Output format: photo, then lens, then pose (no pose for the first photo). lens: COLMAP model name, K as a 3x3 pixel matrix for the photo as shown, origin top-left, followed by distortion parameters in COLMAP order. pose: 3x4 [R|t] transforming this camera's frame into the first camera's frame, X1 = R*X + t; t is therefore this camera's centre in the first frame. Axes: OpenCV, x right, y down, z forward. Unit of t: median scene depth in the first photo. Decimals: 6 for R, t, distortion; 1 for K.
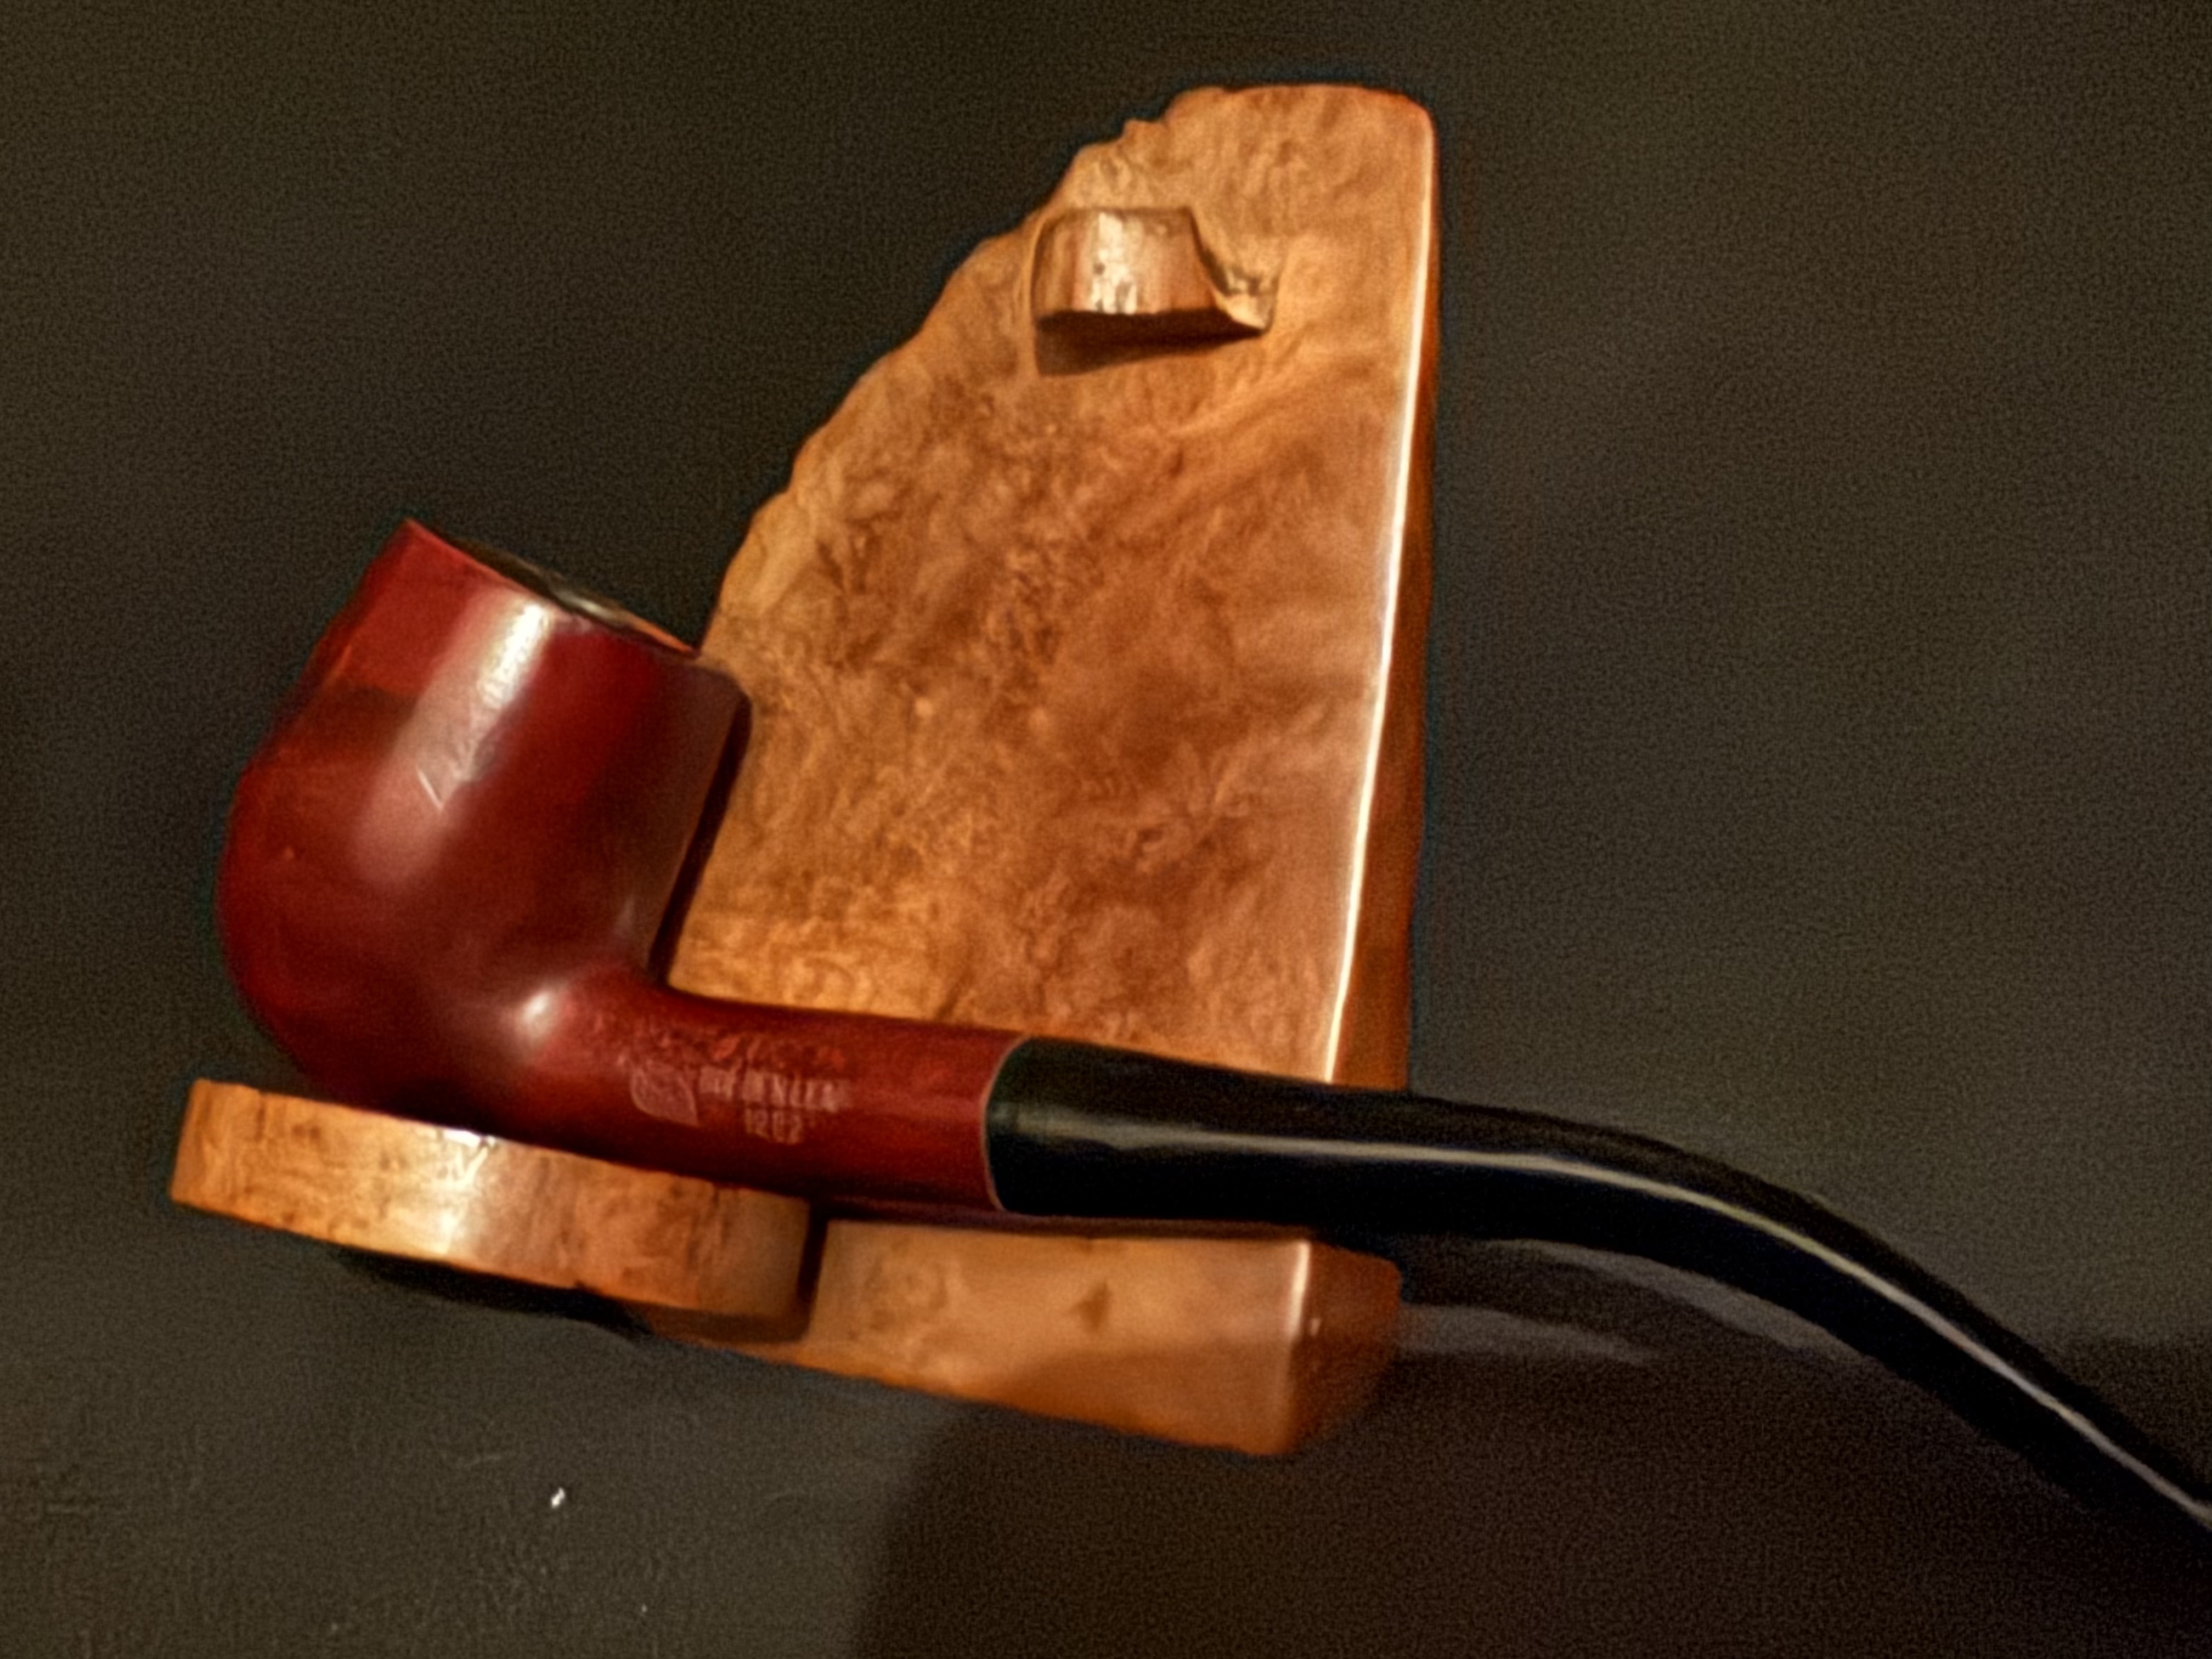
lens RADIAL K [[2545.5, 0, 892.1], [0, 2545.5, 842.6], [0, 0, 1]] dist [-0.008628, -0.034372]
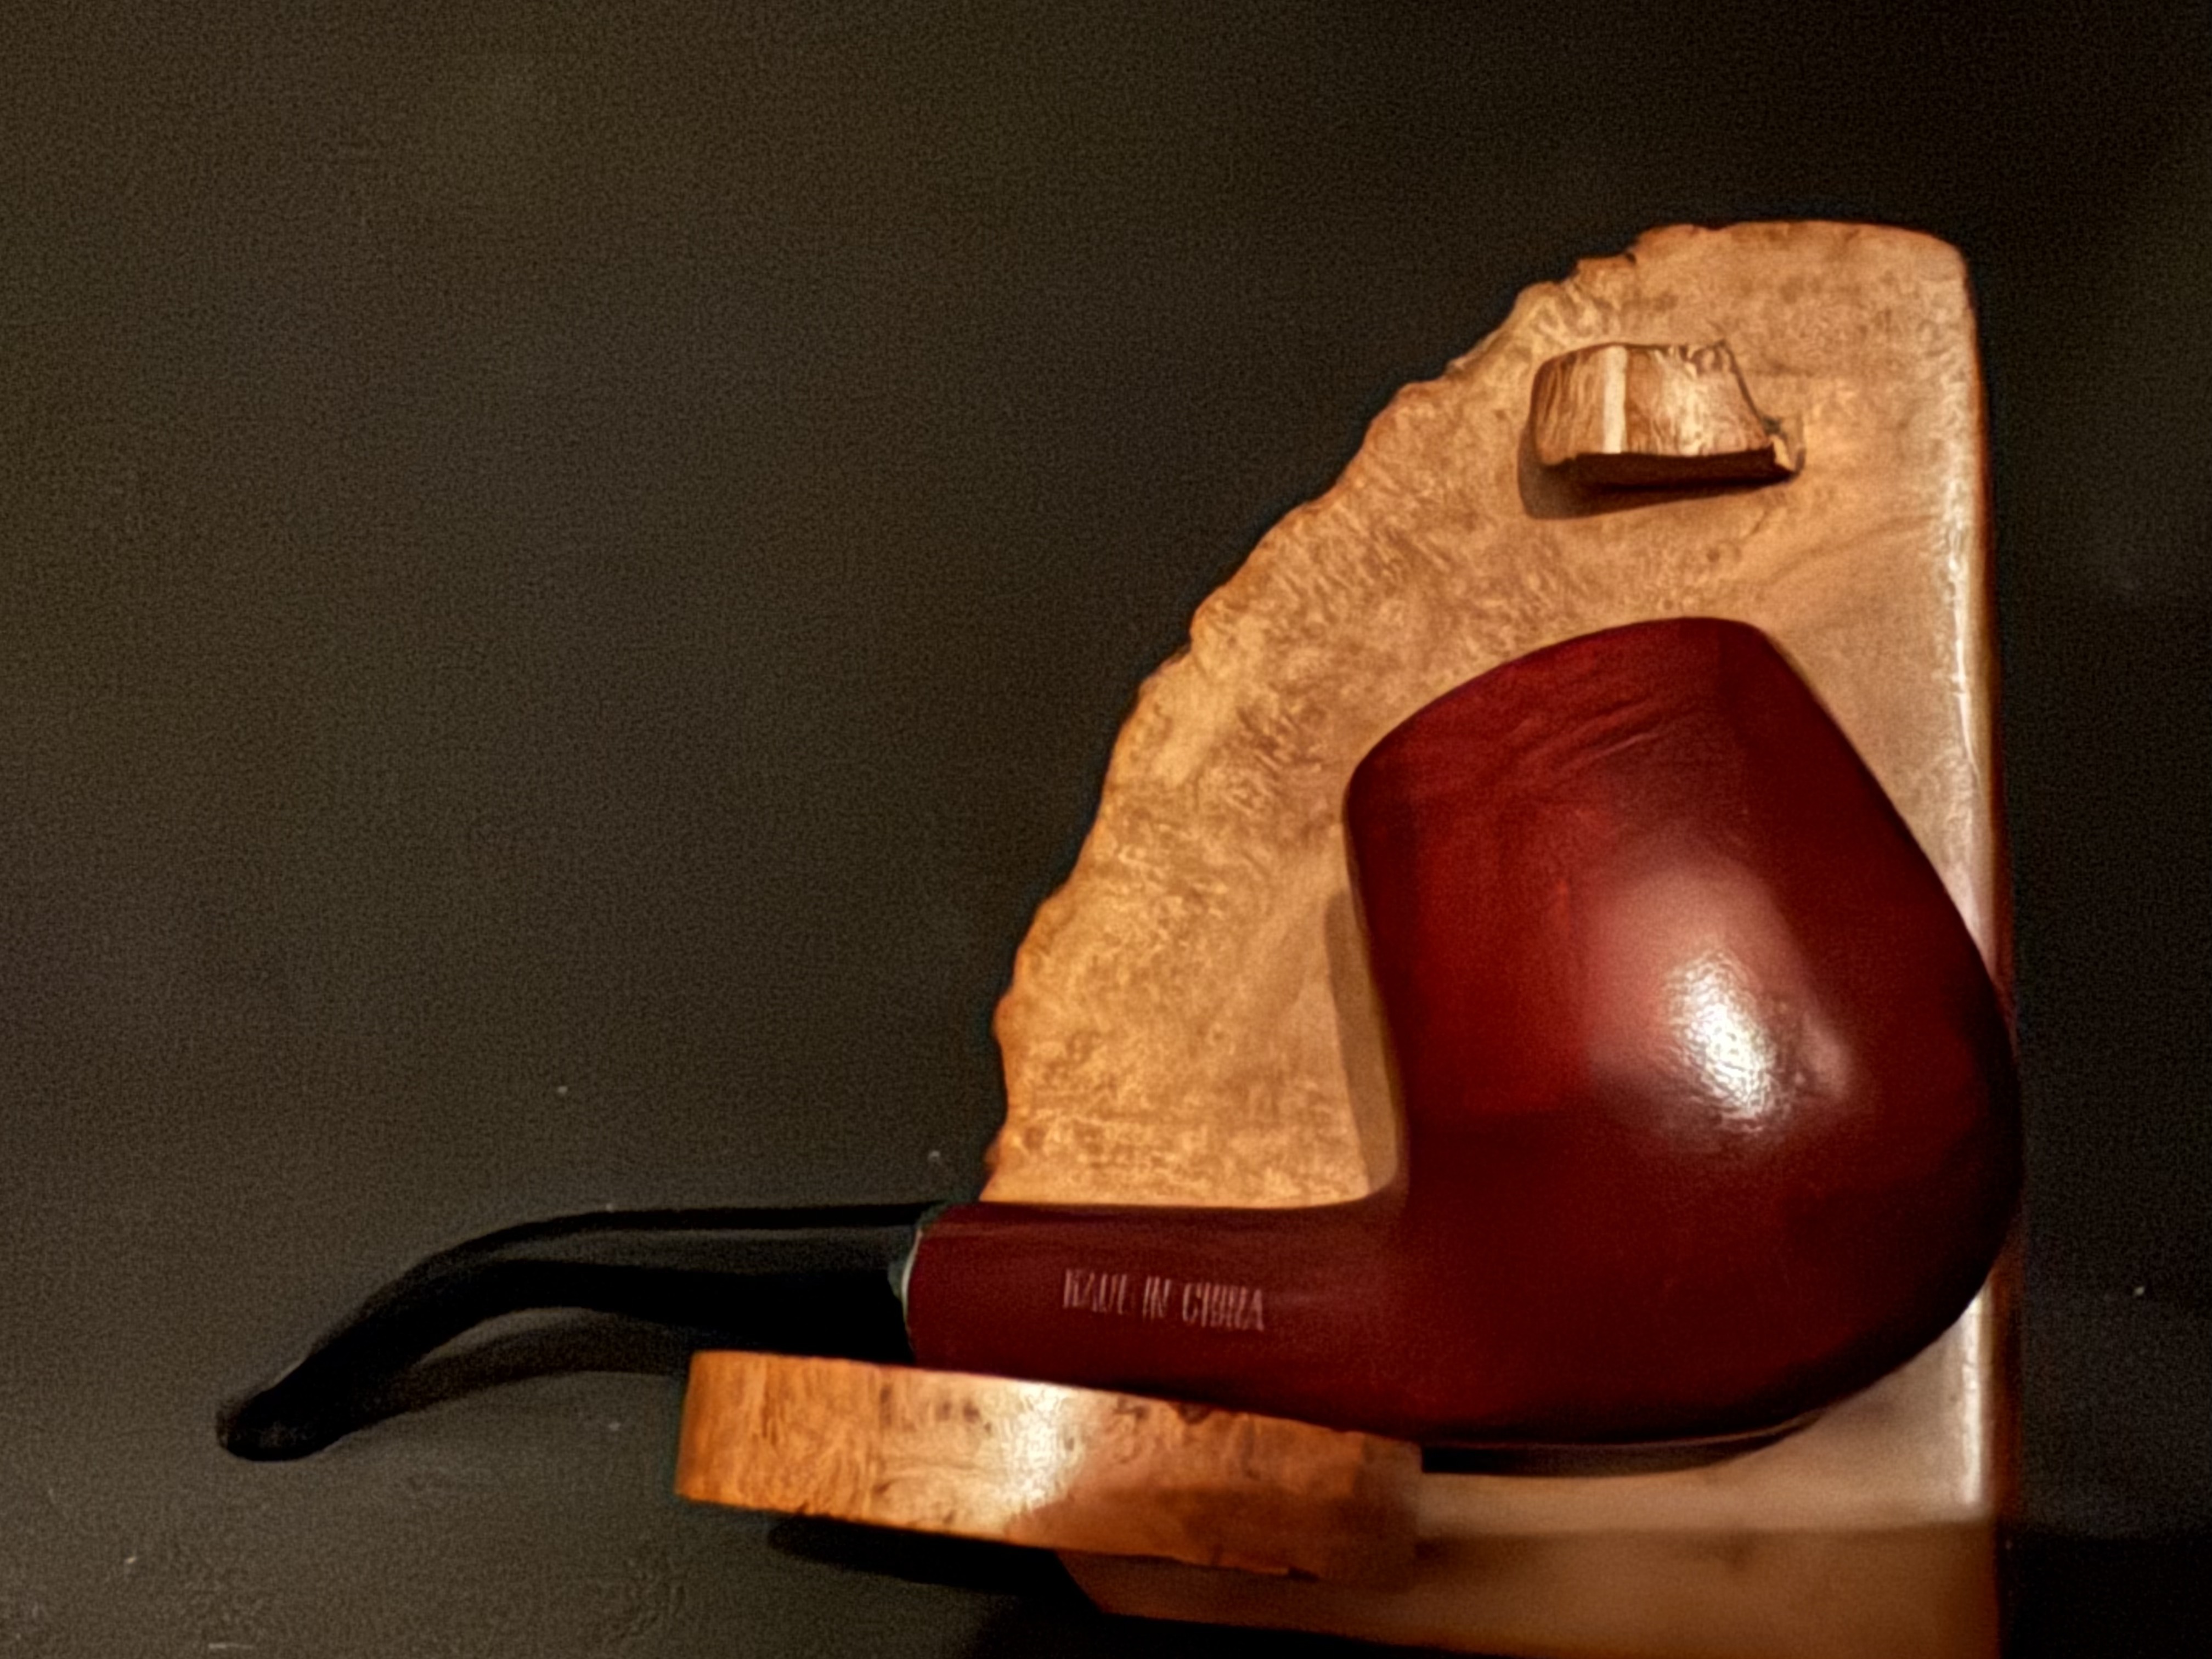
lens RADIAL K [[2545.5, 0, 892.1], [0, 2545.5, 842.6], [0, 0, 1]] dist [-0.008628, -0.034372]
pose [[0.982834, -0.025094, 0.182776, -0.332374], [0.039292, 0.996448, -0.074480, -0.008467], [-0.180258, 0.080383, 0.980329, 0.140854]]
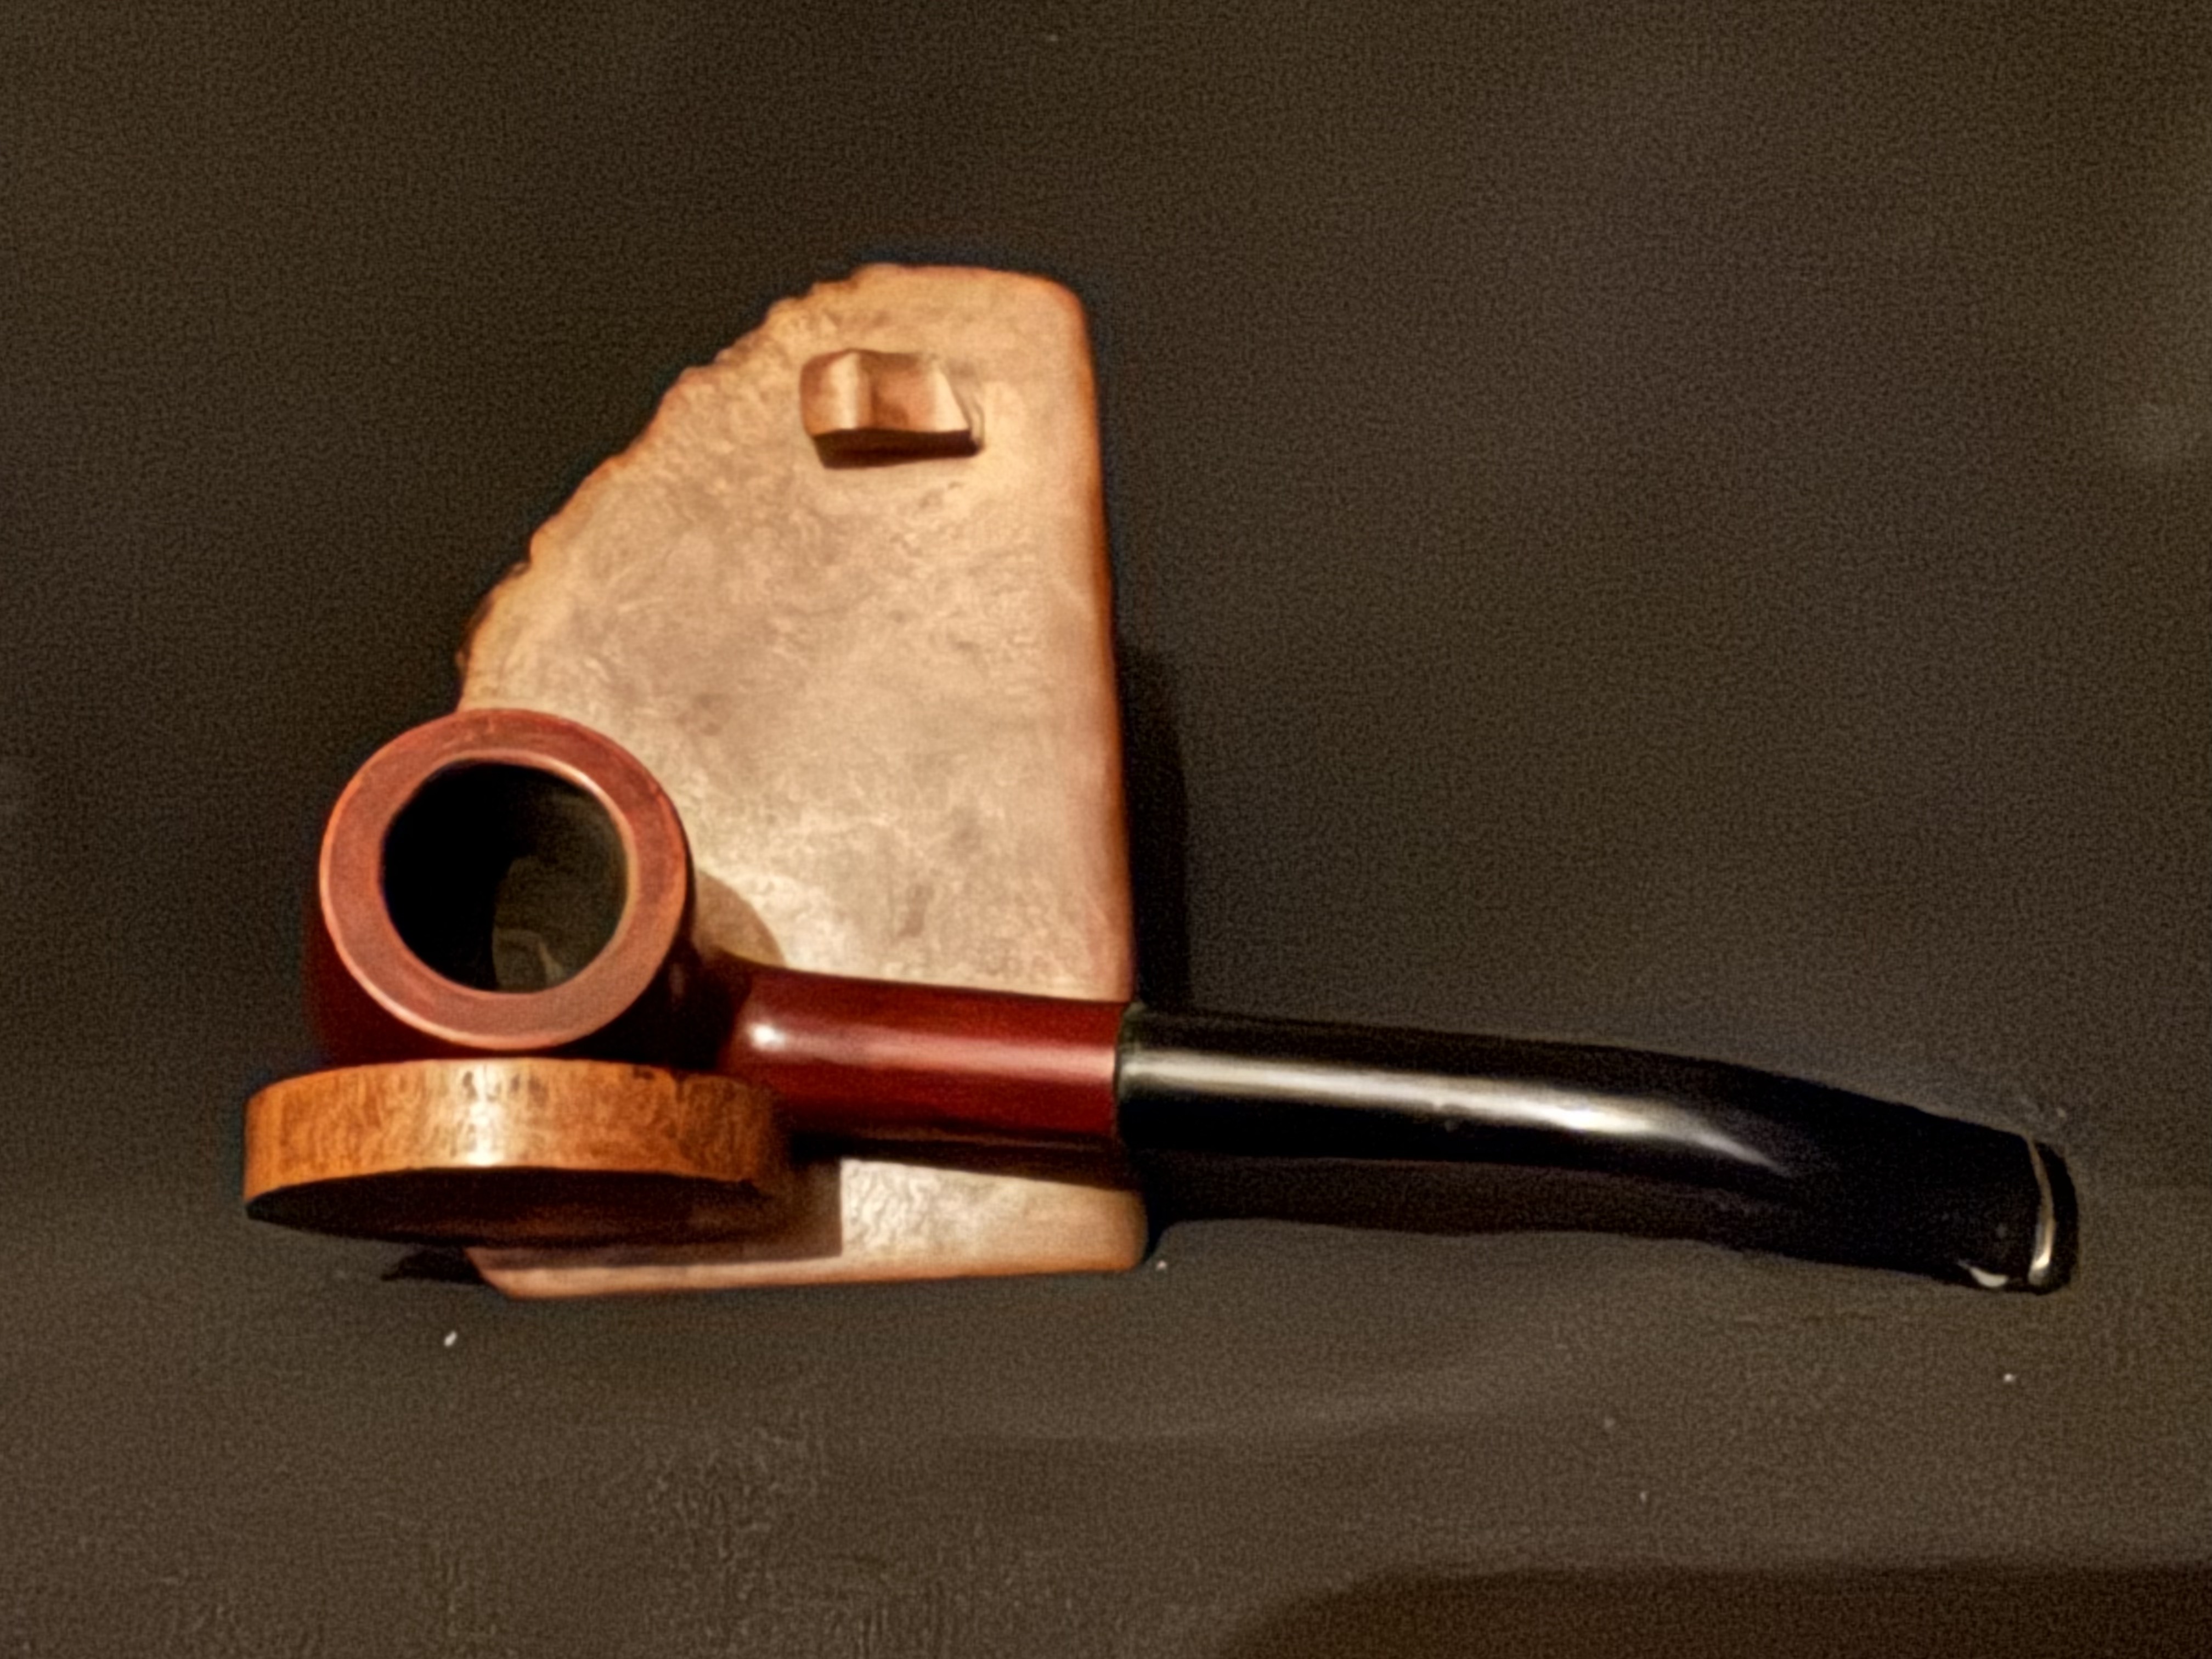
lens RADIAL K [[2914.6, 0, 976.5], [0, 2914.6, 835.2], [0, 0, 1]] dist [0.011008, 0.010417]
pose [[0.799140, -0.042471, 0.599643, -0.727488], [0.087136, 0.995150, -0.045643, 0.065402], [-0.594796, 0.088725, 0.798965, -0.190483]]
